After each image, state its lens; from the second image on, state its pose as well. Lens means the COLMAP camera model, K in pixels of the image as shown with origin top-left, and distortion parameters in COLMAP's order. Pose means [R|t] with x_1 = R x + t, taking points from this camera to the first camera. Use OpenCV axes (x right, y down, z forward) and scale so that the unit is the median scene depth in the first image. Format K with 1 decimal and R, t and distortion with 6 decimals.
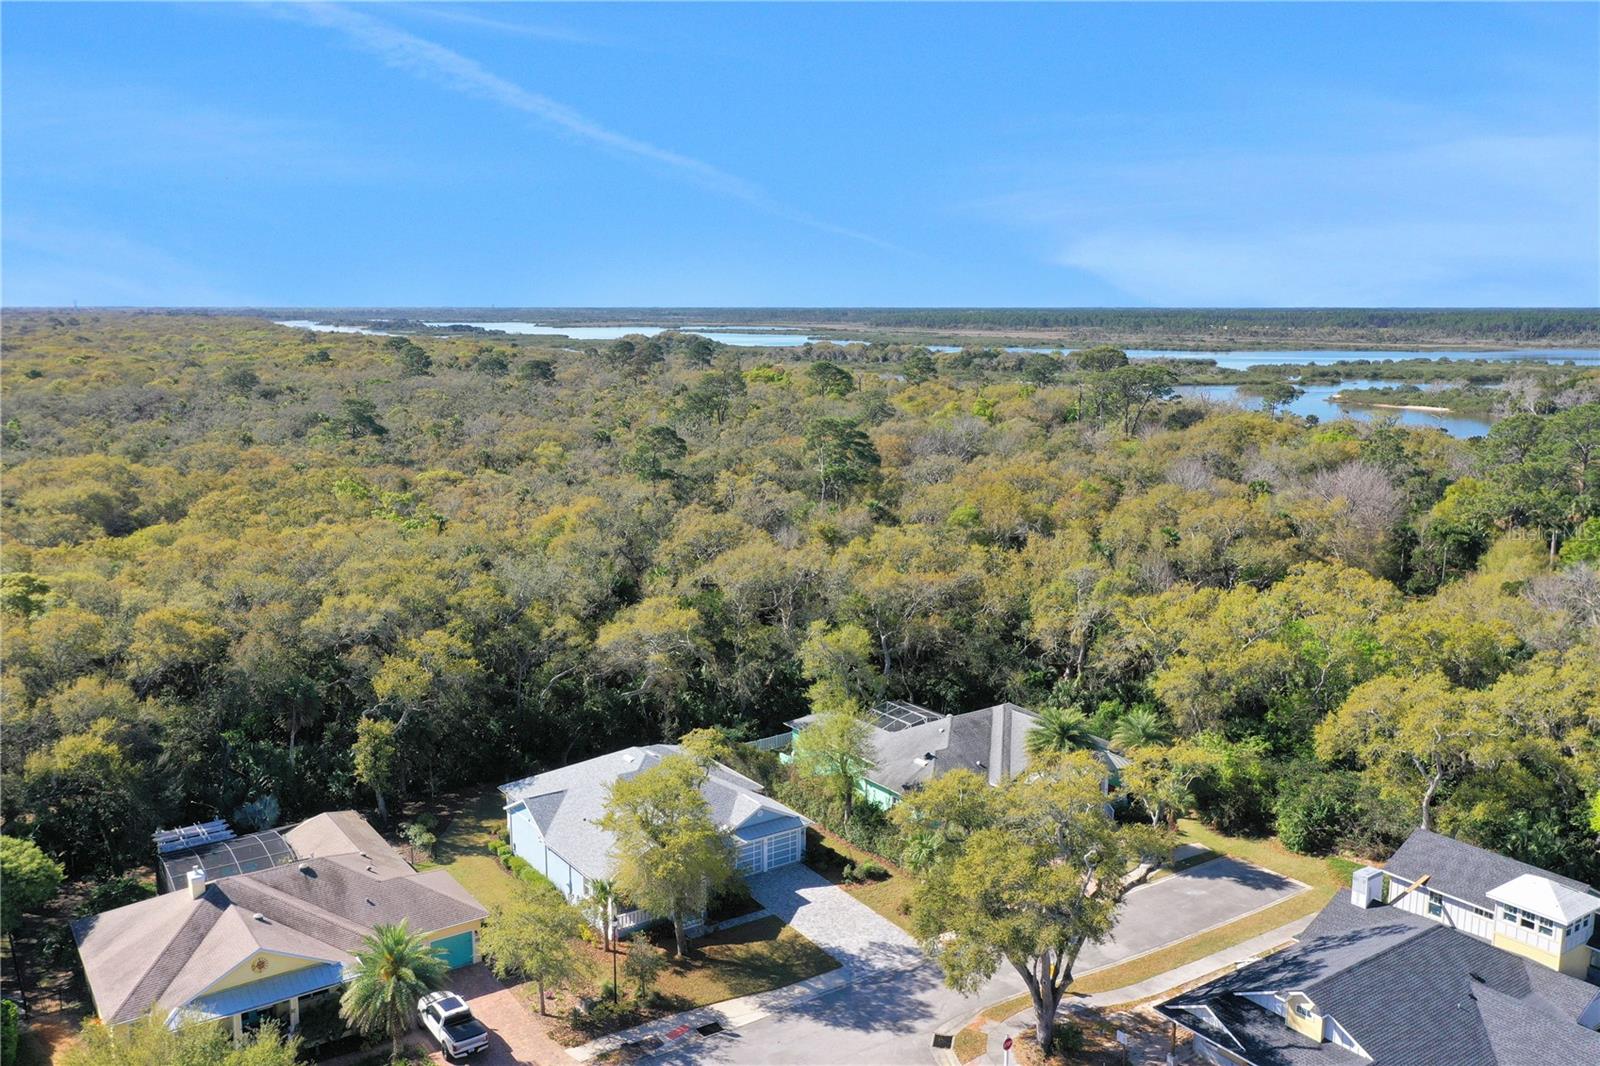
lens RADIAL K [[1268.8, 0, 823.7], [0, 1268.8, 532.5], [0, 0, 1]] dist [0.010045, 0.002292]
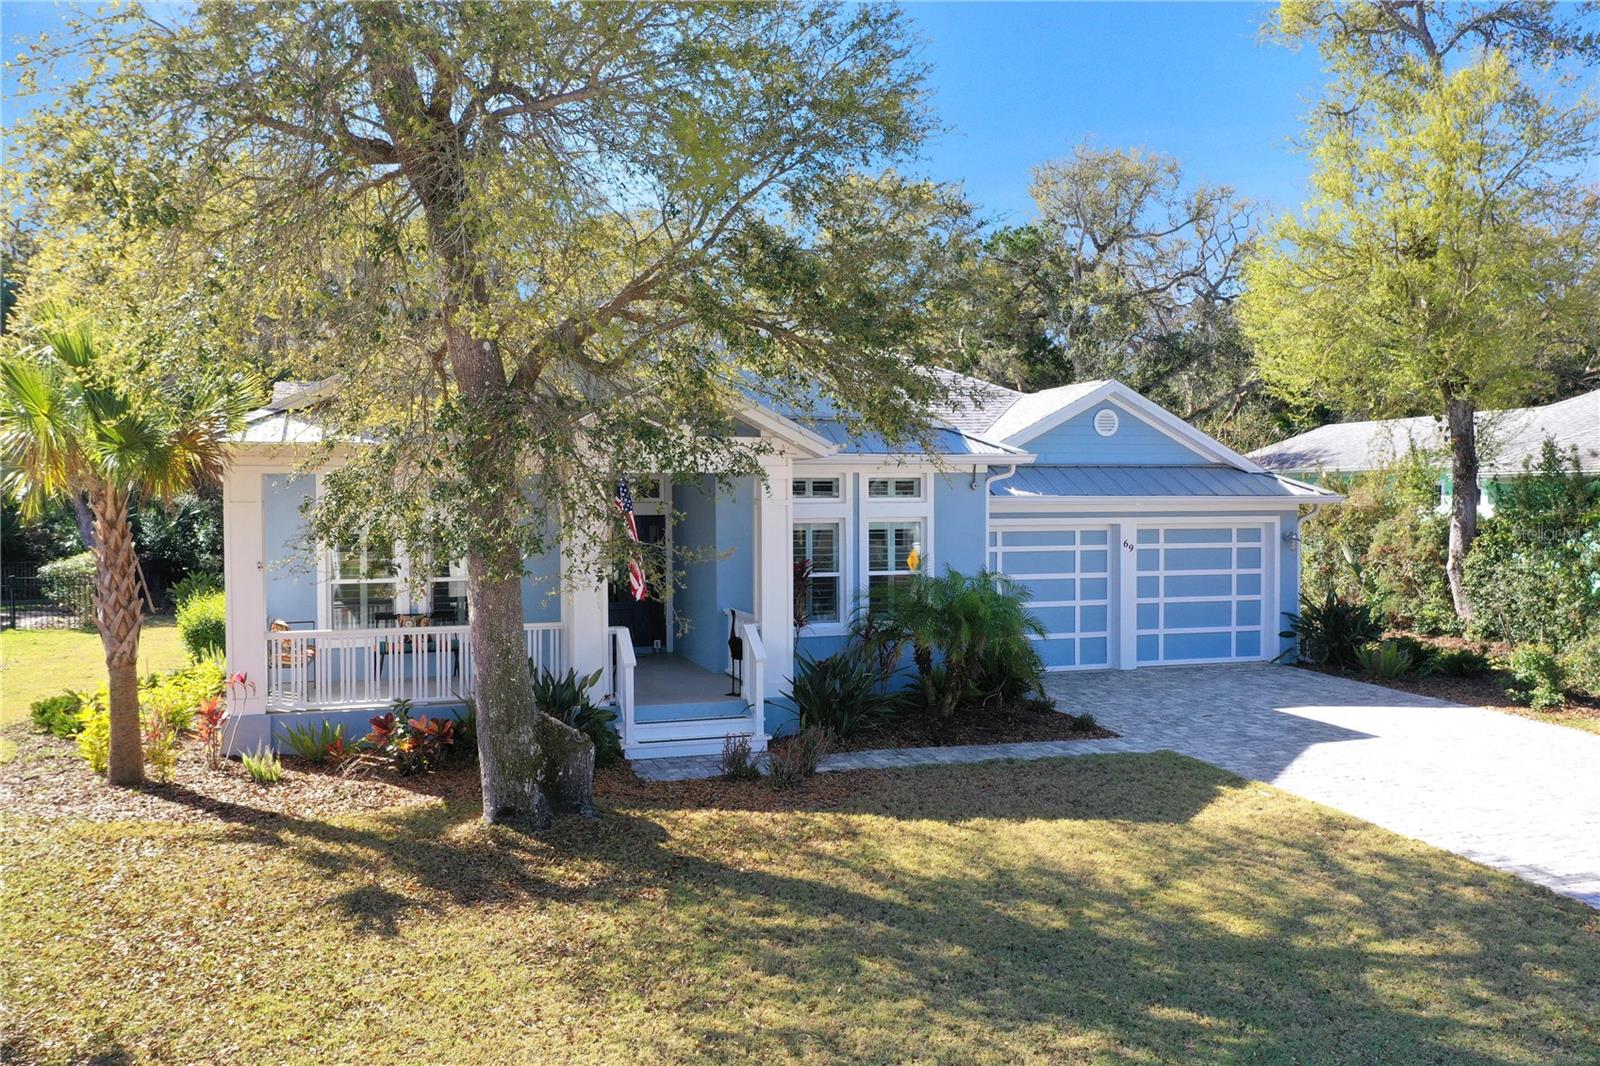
lens RADIAL K [[1268.8, 0, 823.7], [0, 1268.8, 532.5], [0, 0, 1]] dist [0.010045, 0.002292]
pose [[0.957148, -0.009561, -0.289442, -0.034111], [-0.033736, 0.988969, -0.144229, 0.300482], [0.287628, 0.147813, 0.946267, 0.819030]]
